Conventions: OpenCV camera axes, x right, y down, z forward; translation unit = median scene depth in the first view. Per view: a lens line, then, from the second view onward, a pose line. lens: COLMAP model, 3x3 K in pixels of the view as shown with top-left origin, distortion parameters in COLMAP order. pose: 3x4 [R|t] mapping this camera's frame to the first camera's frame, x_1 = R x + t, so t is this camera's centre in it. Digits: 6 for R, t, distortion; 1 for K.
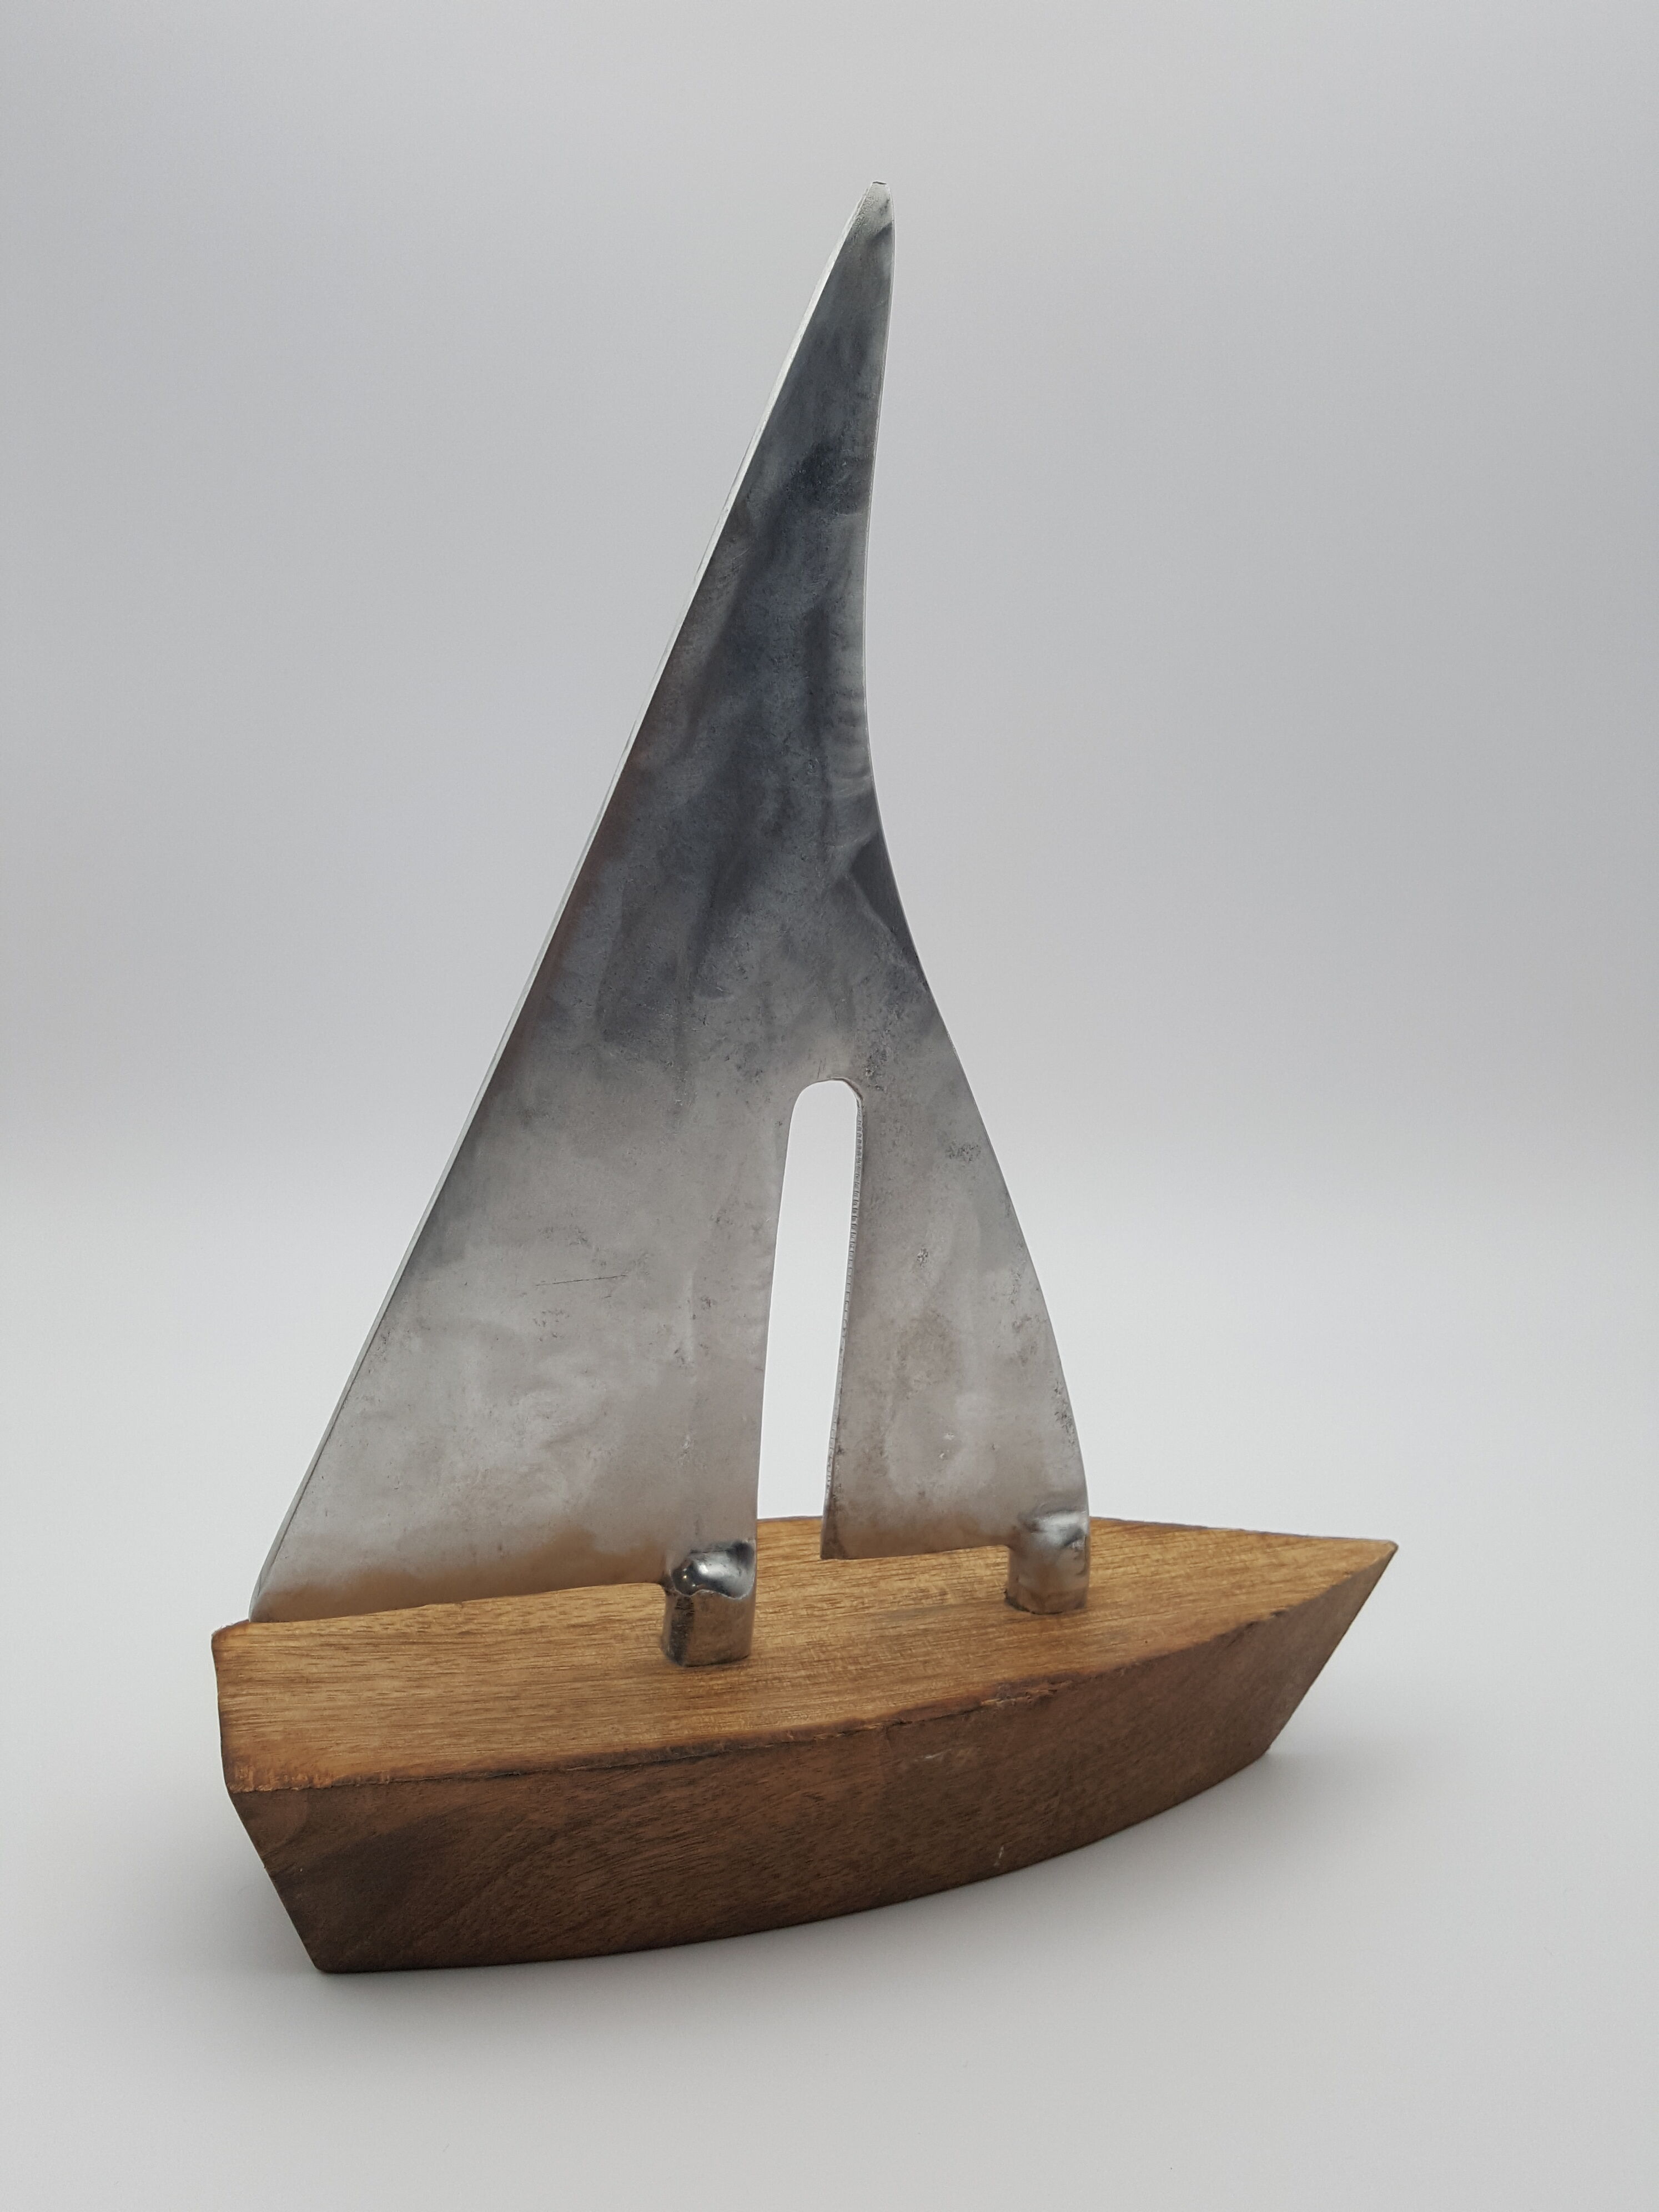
lens RADIAL K [[2530.3, 0, 829.5], [0, 2530.3, 1106.0], [0, 0, 1]] dist [0.230517, -0.480910]
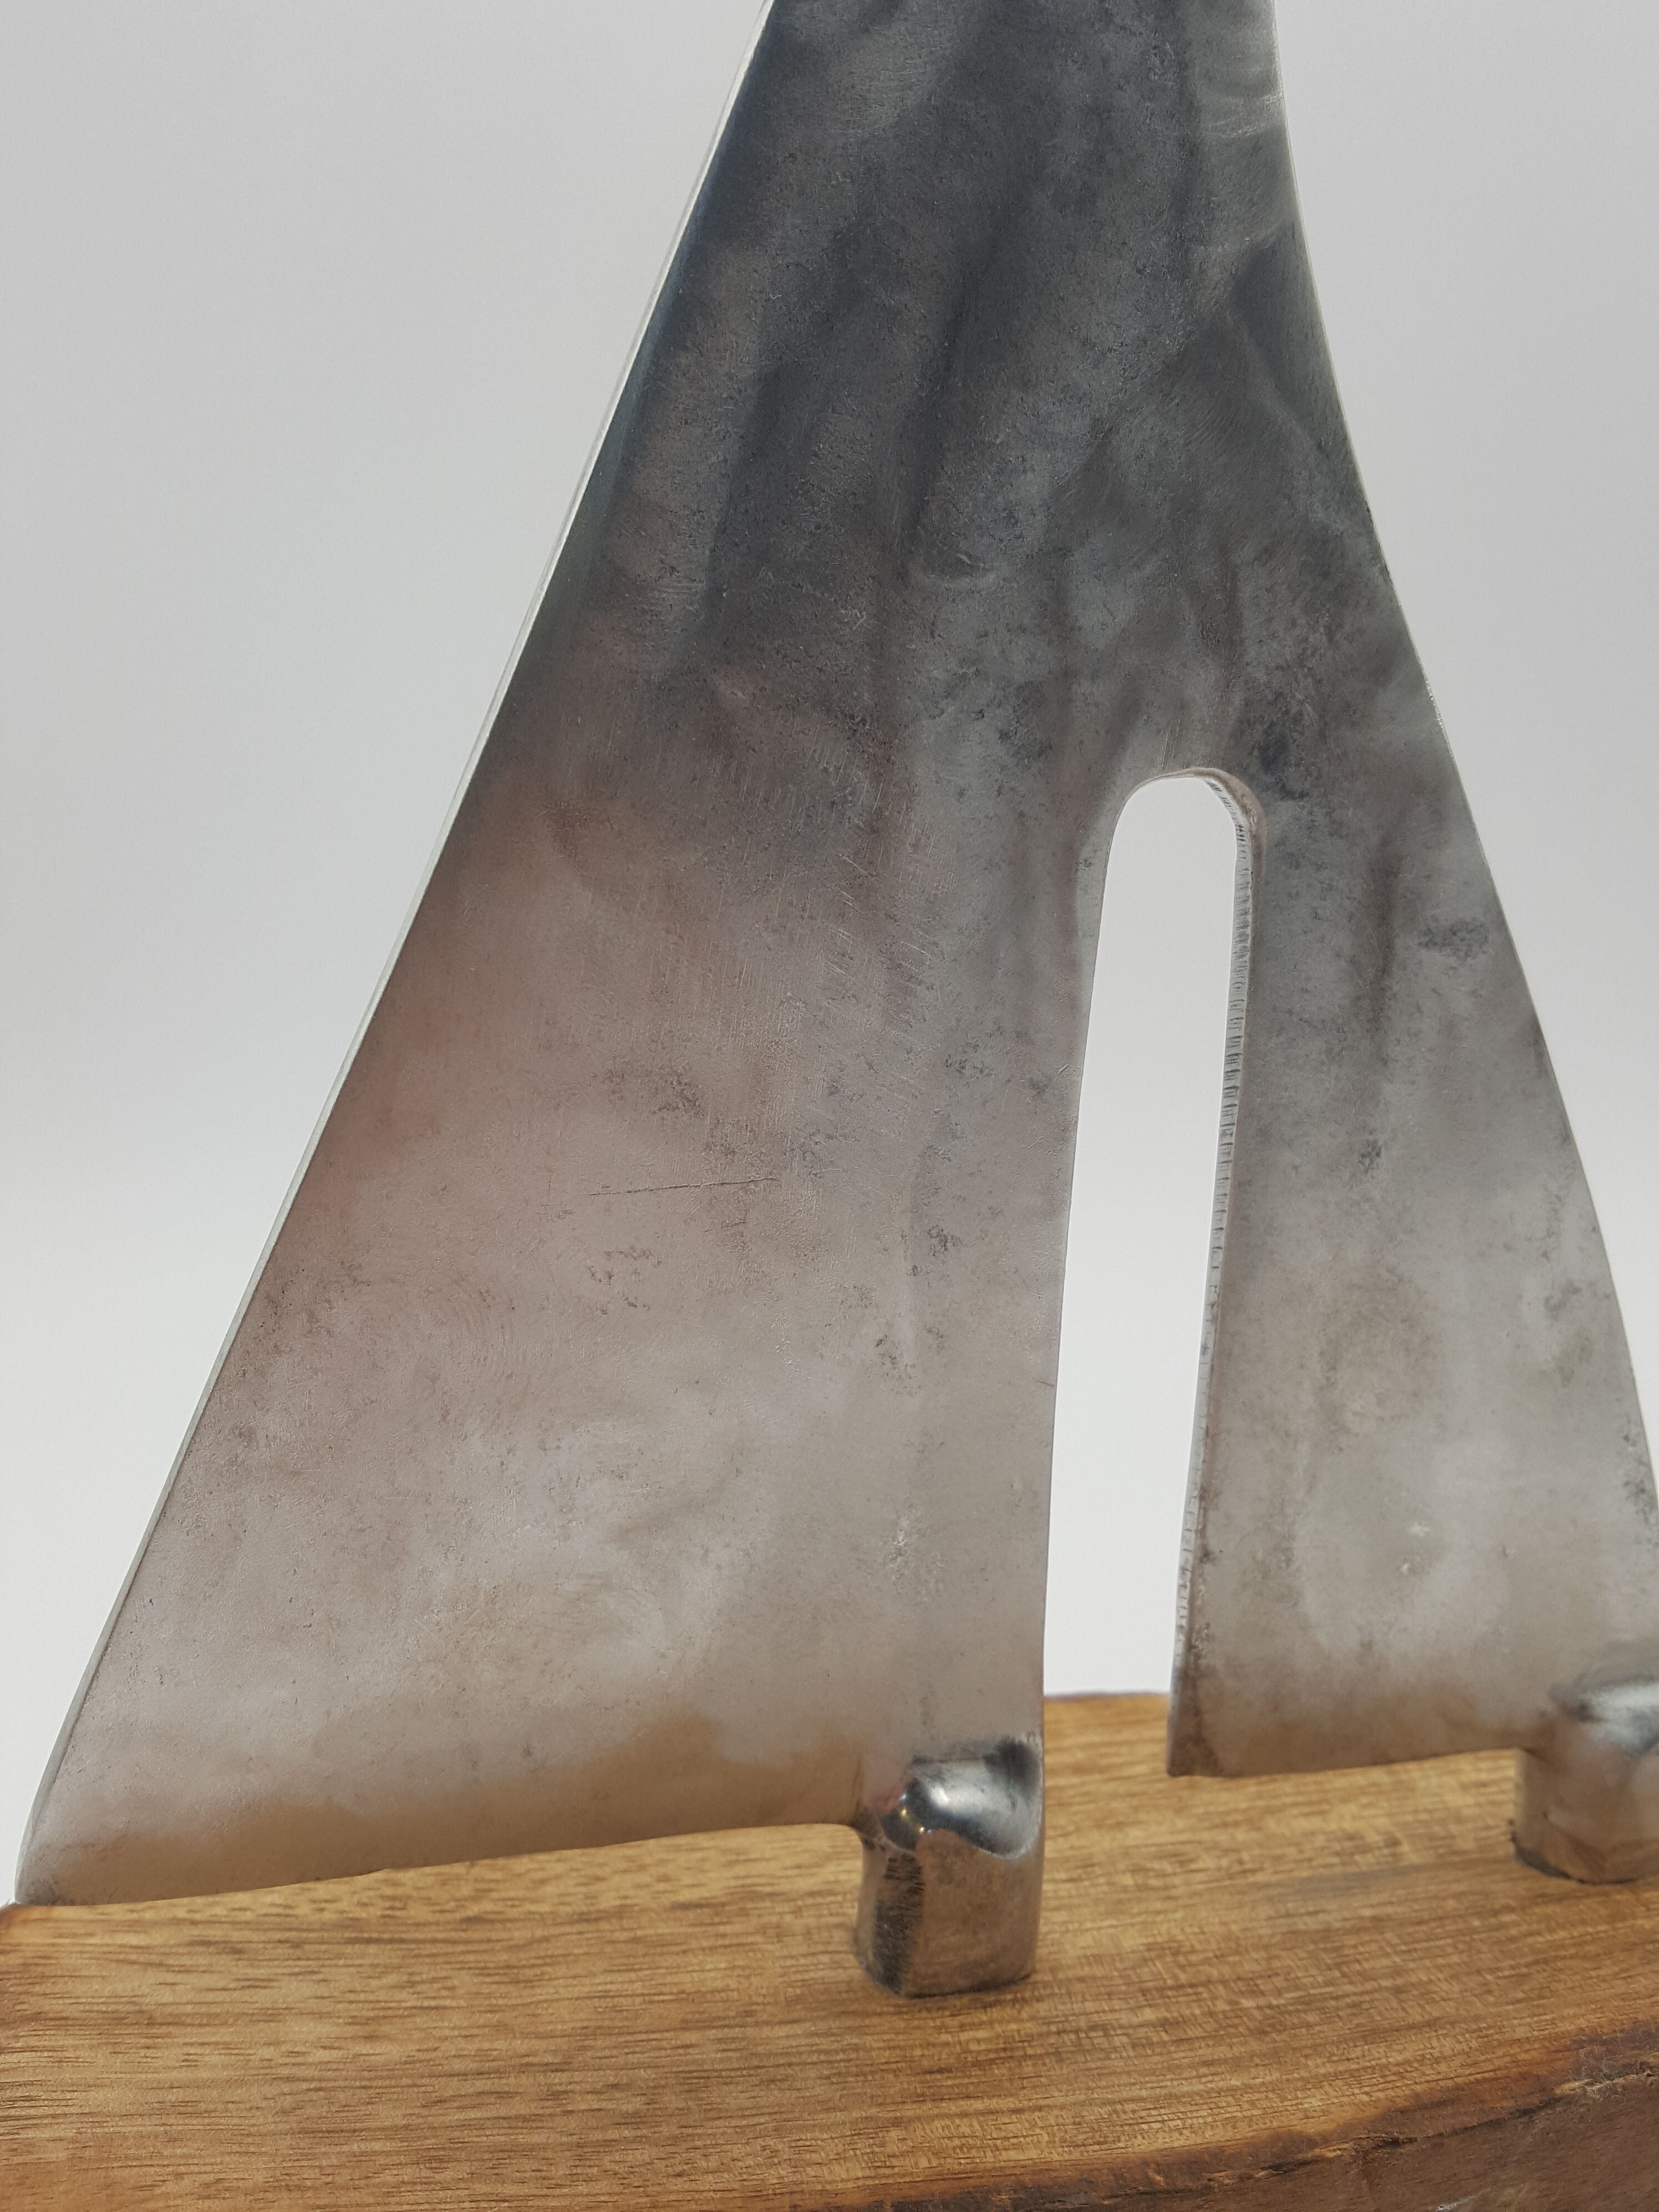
lens RADIAL K [[2559.1, 0, 785.9], [0, 2559.1, 1047.9], [0, 0, 1]] dist [0.182361, -0.535246]
pose [[0.997474, -0.019277, -0.068372, -0.043441], [0.012999, 0.995756, -0.091111, 0.085040], [0.069838, 0.089992, 0.993491, 0.501055]]
